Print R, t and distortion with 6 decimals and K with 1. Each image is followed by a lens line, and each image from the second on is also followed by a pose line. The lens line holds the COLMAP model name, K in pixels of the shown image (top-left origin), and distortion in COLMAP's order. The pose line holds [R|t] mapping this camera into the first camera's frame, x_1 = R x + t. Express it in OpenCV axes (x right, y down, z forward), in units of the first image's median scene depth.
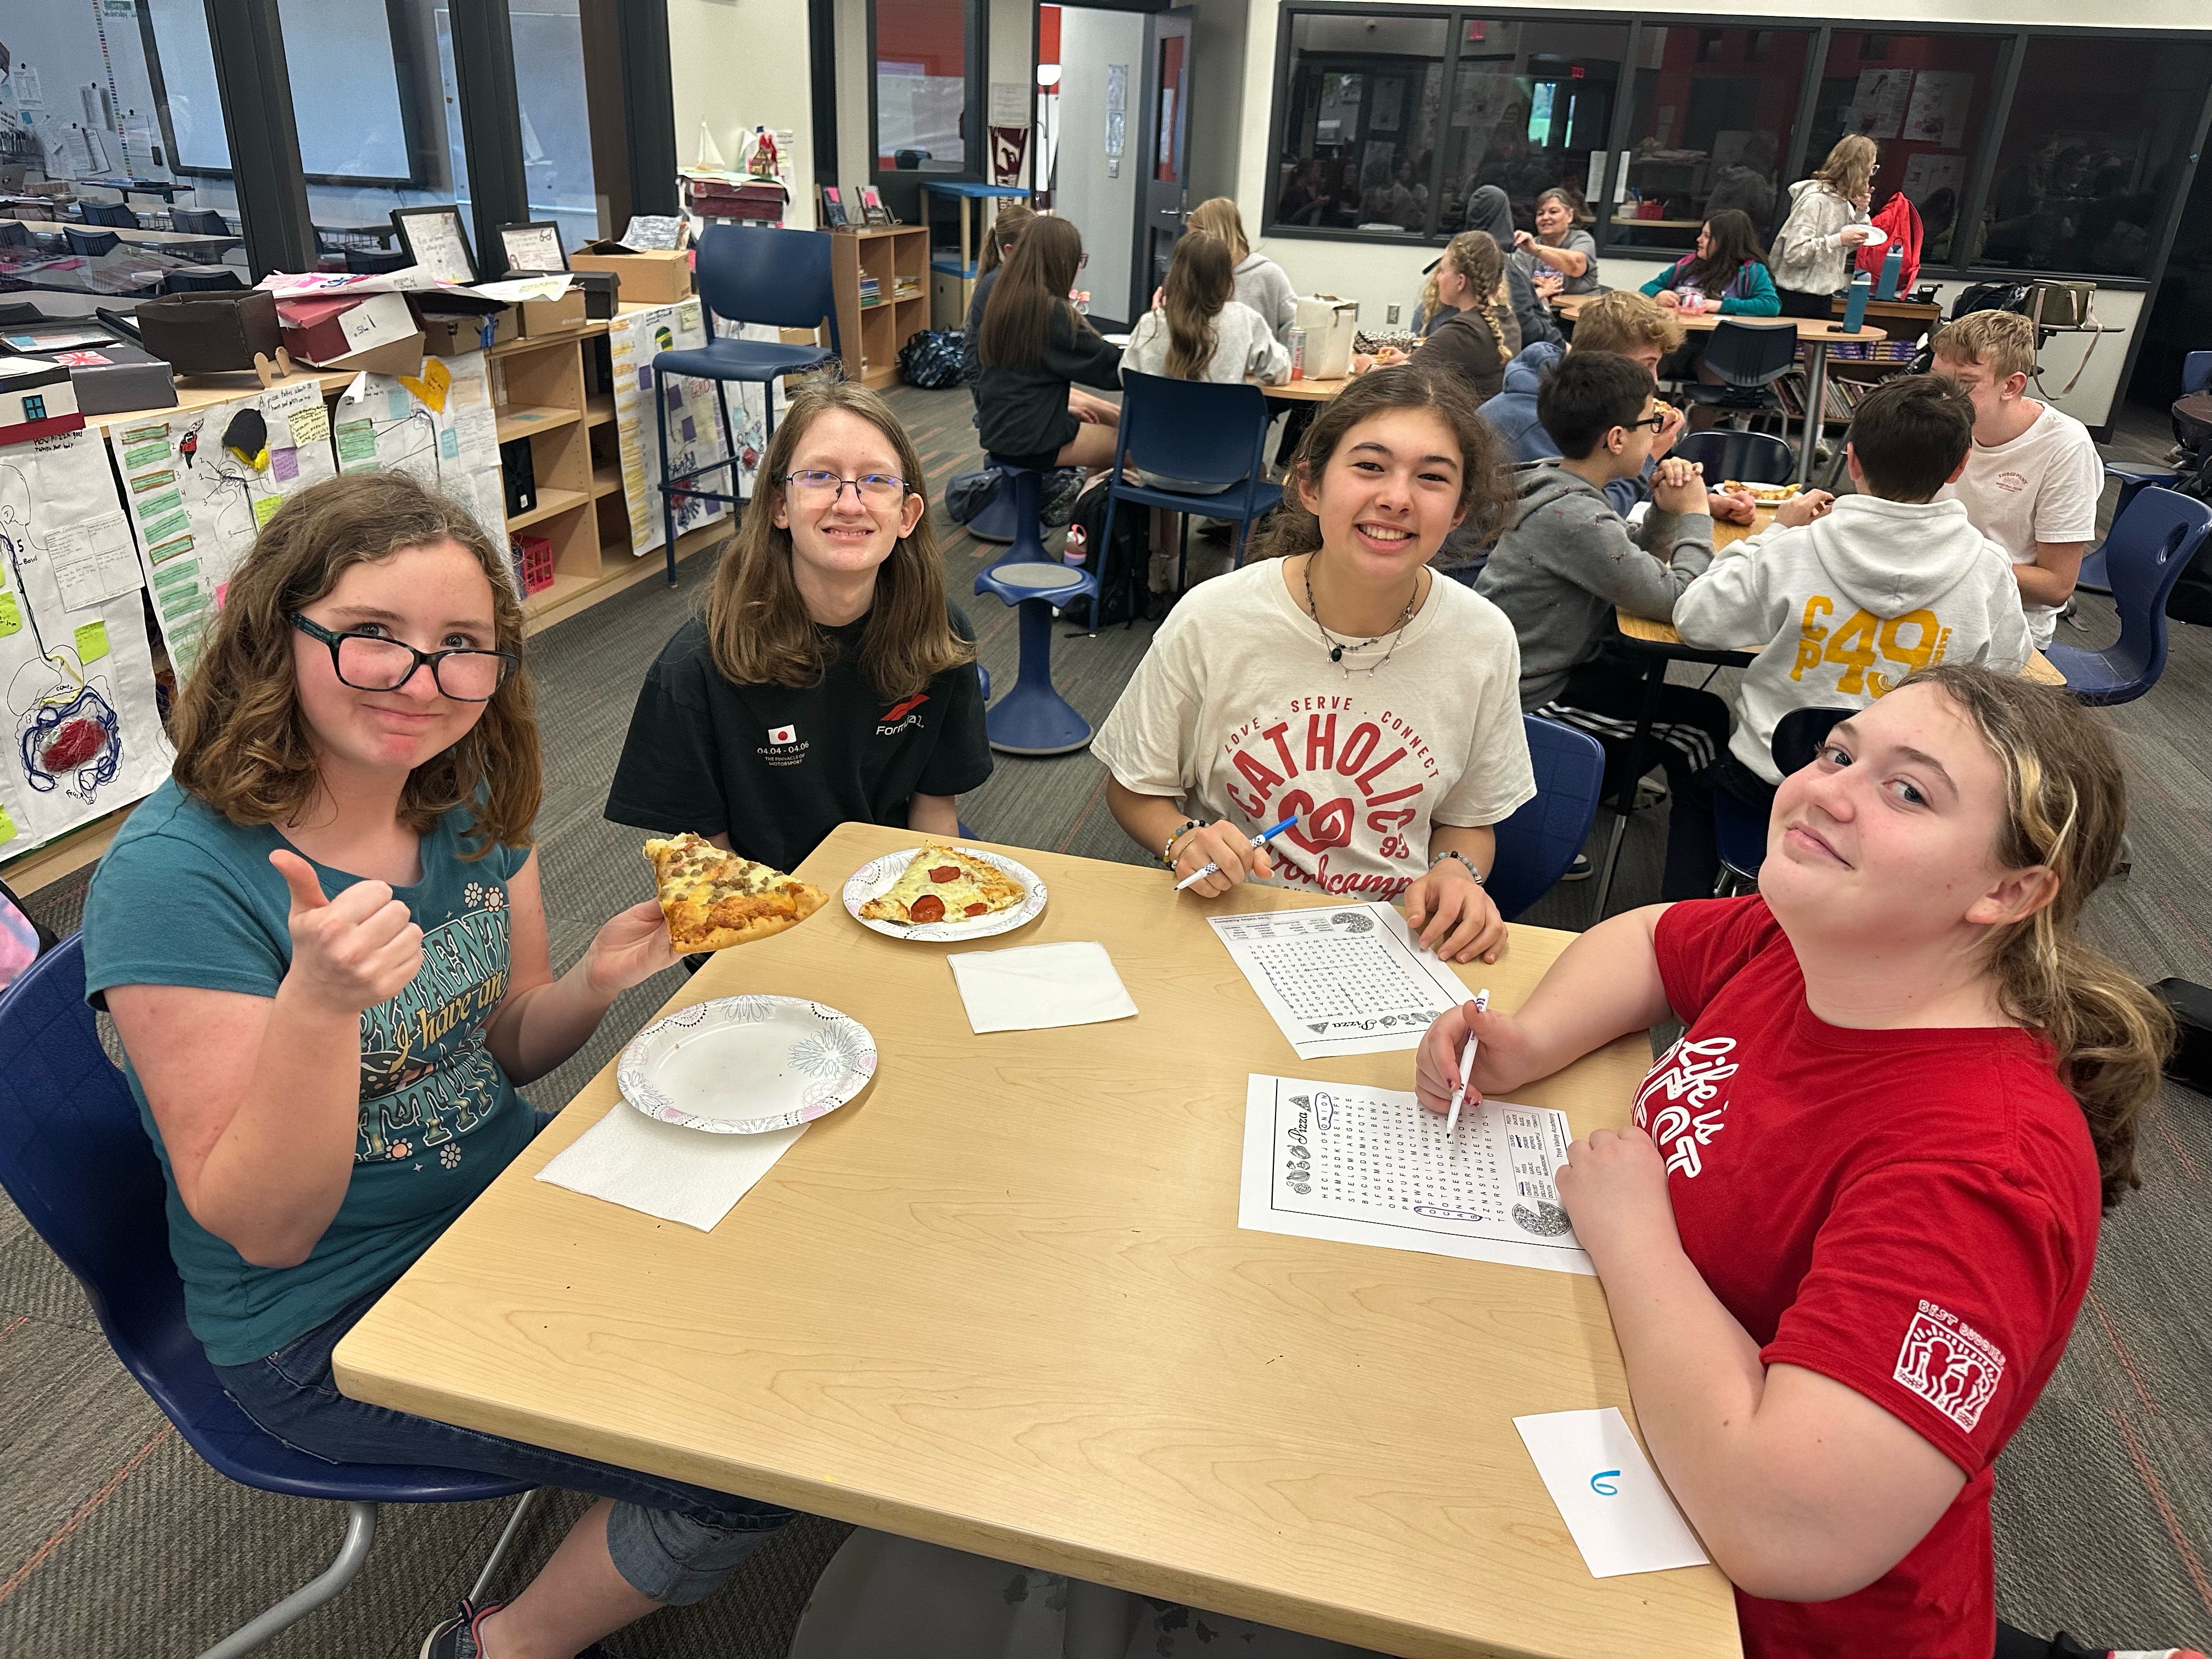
lens RADIAL K [[1534.7, 0, 1106.0], [0, 1534.7, 829.5], [0, 0, 1]] dist [-0.007195, -0.003200]
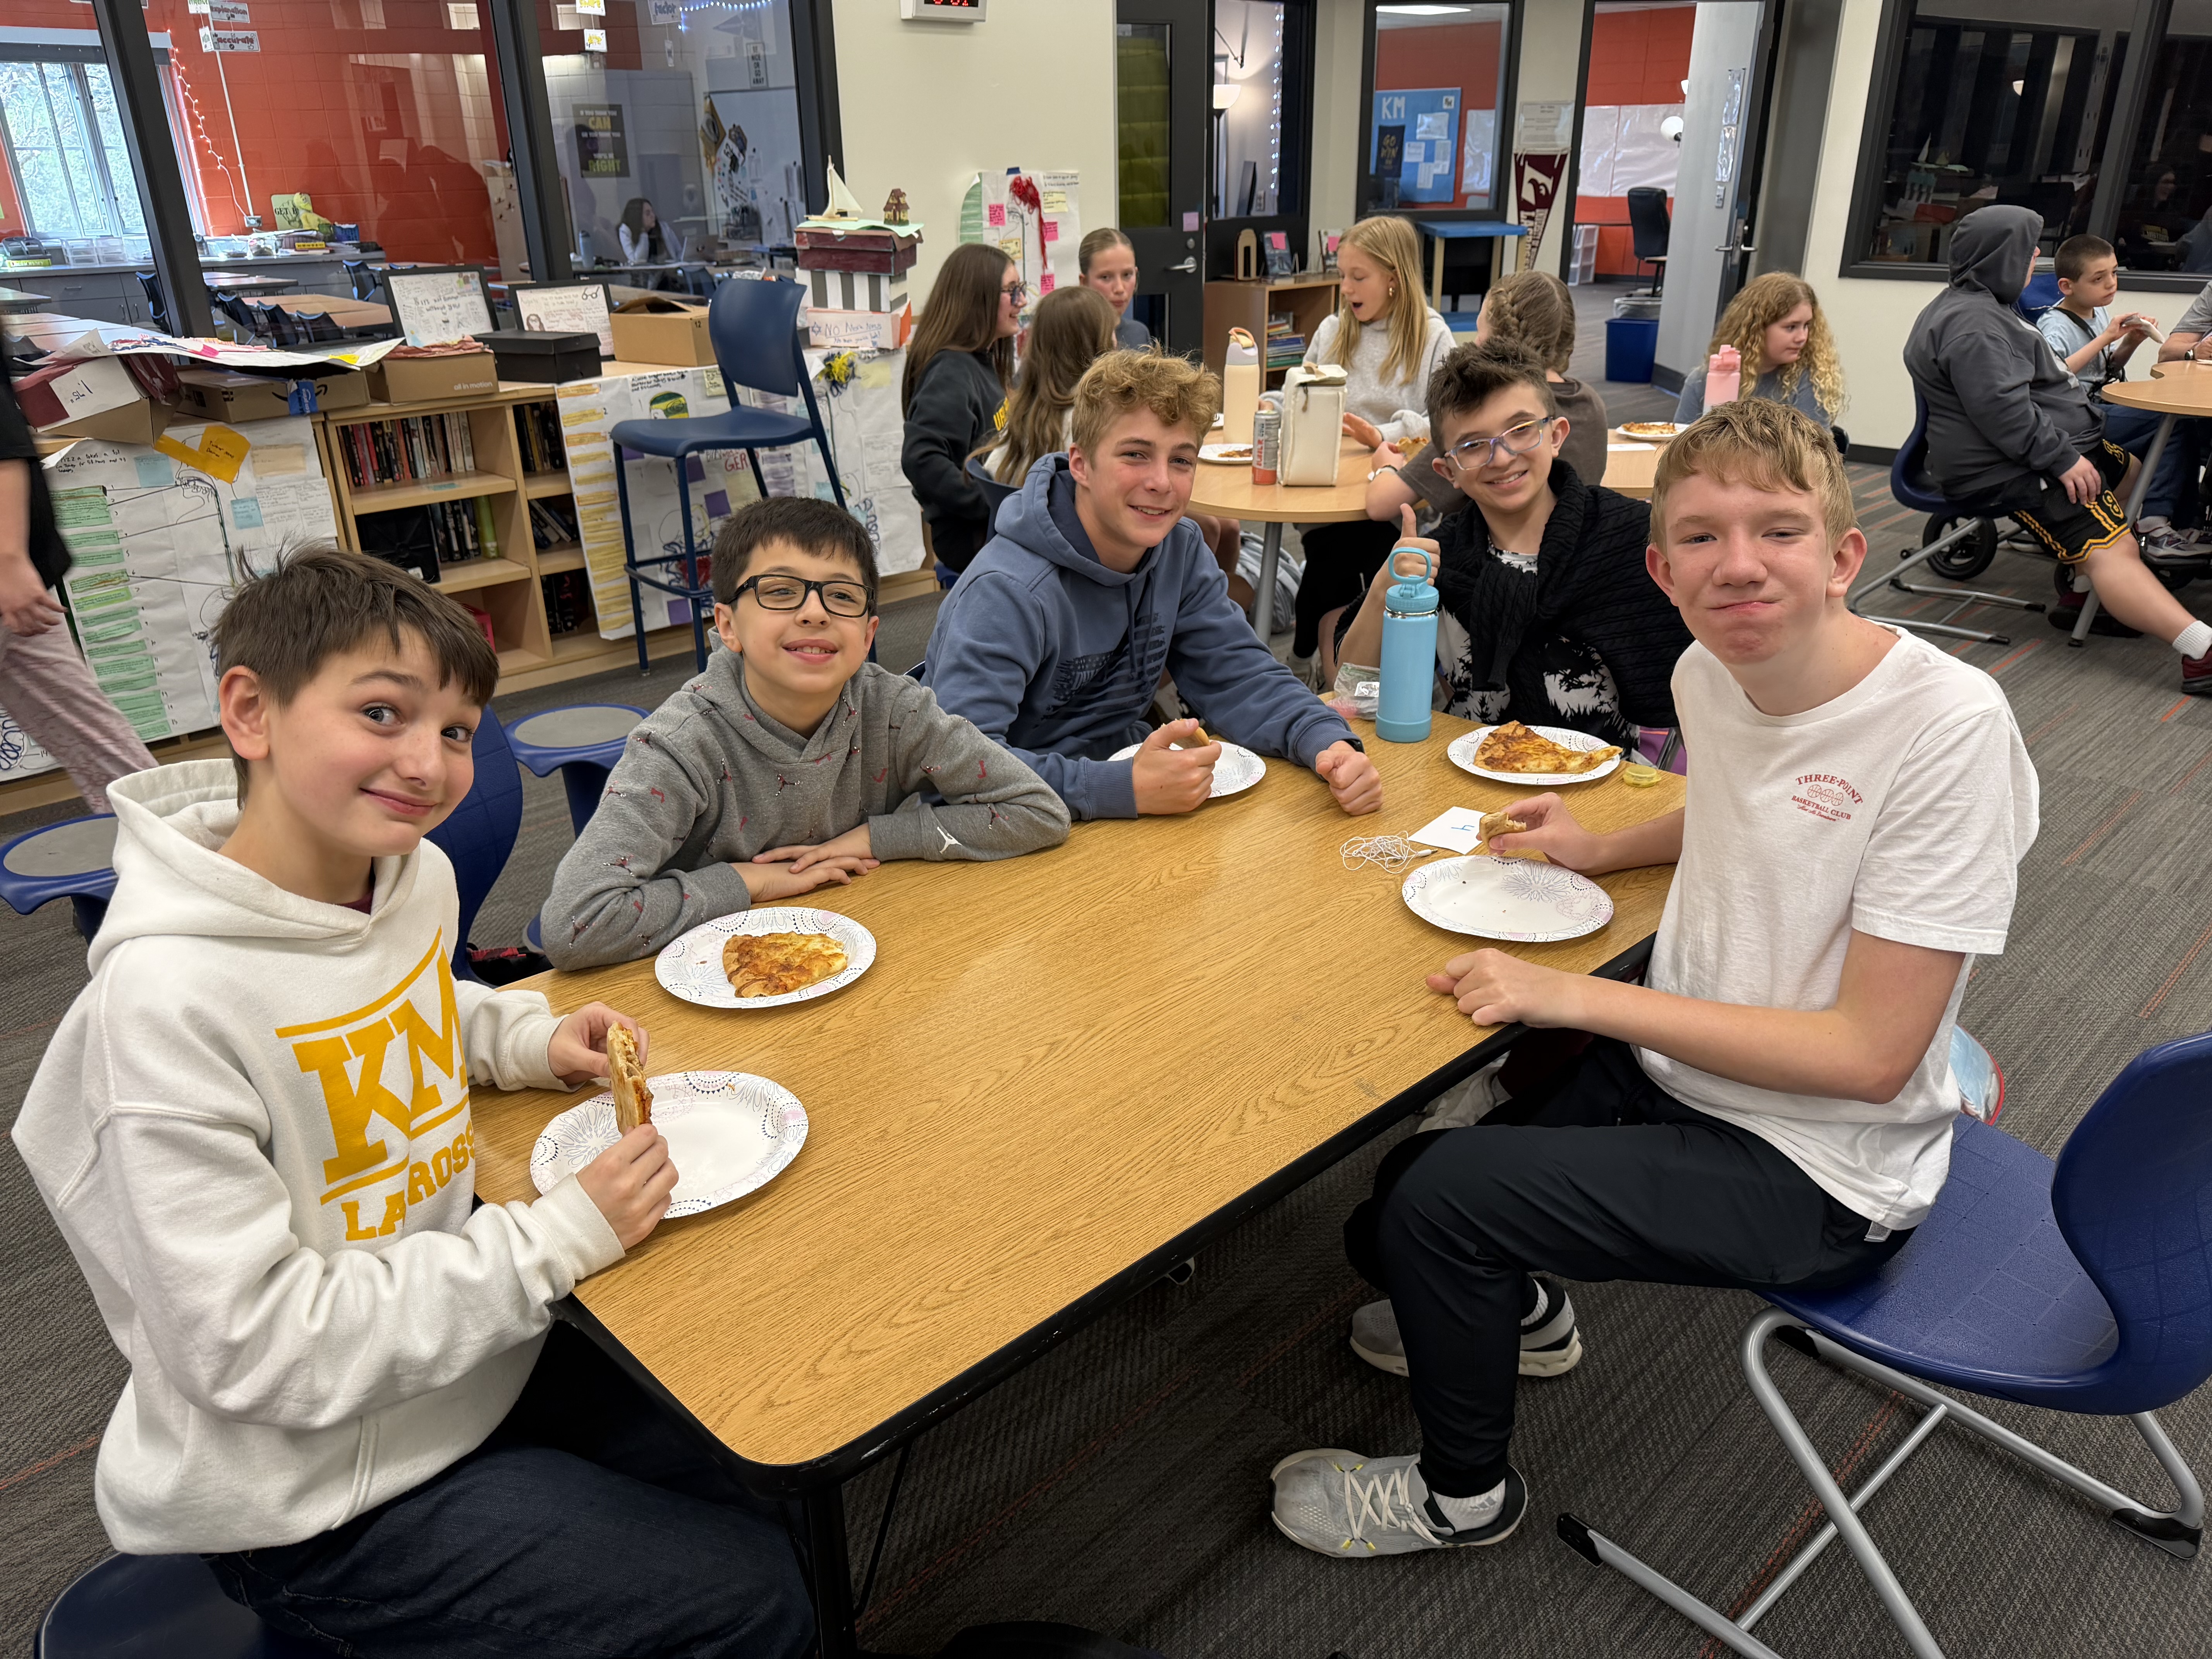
lens RADIAL K [[1585.6, 0, 1106.0], [0, 1585.6, 829.5], [0, 0, 1]] dist [-0.000959, -0.003947]
pose [[0.856329, 0.151171, -0.493809, 0.454107], [-0.170766, 0.985296, 0.005501, -0.129172], [0.487380, 0.079615, 0.869553, 0.349958]]
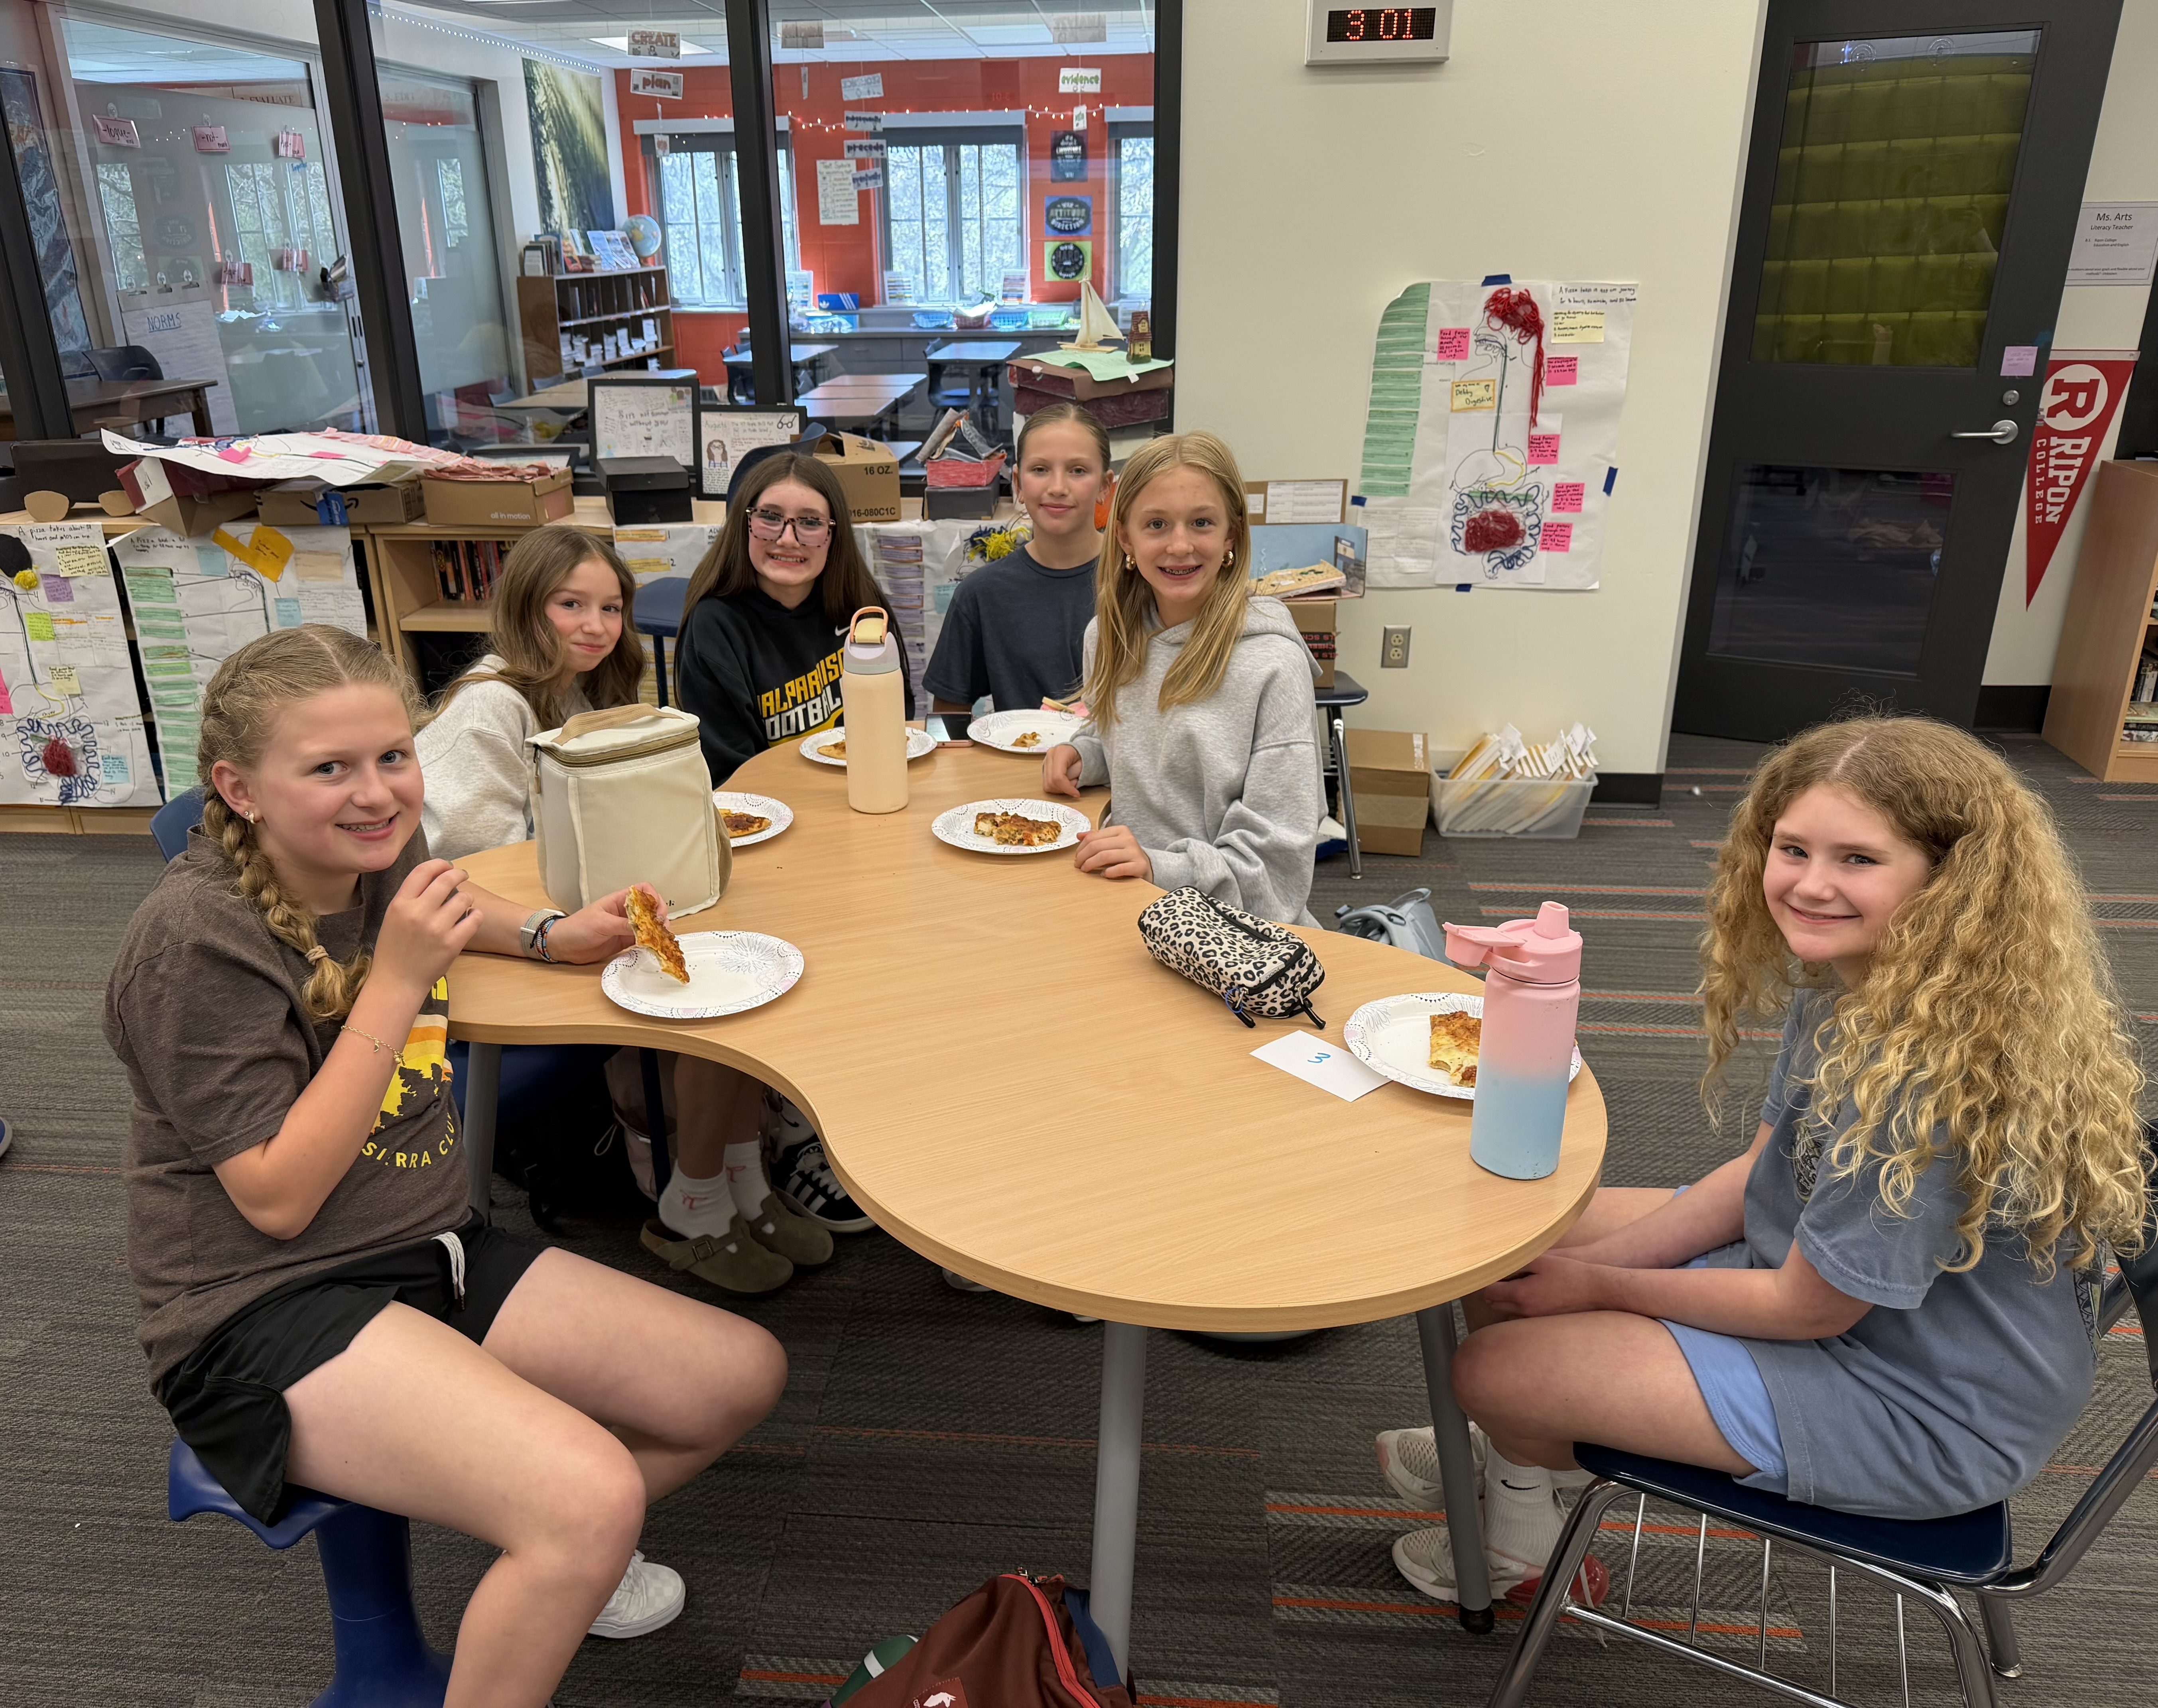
lens RADIAL K [[1589.4, 0, 1079.0], [0, 1589.4, 854.0], [0, 0, 1]] dist [0.005437, -0.003948]
pose [[0.155950, 0.310873, -0.937570, 0.531130], [-0.395650, 0.889372, 0.229082, -0.452824], [0.905064, 0.335224, 0.261694, 1.032779]]
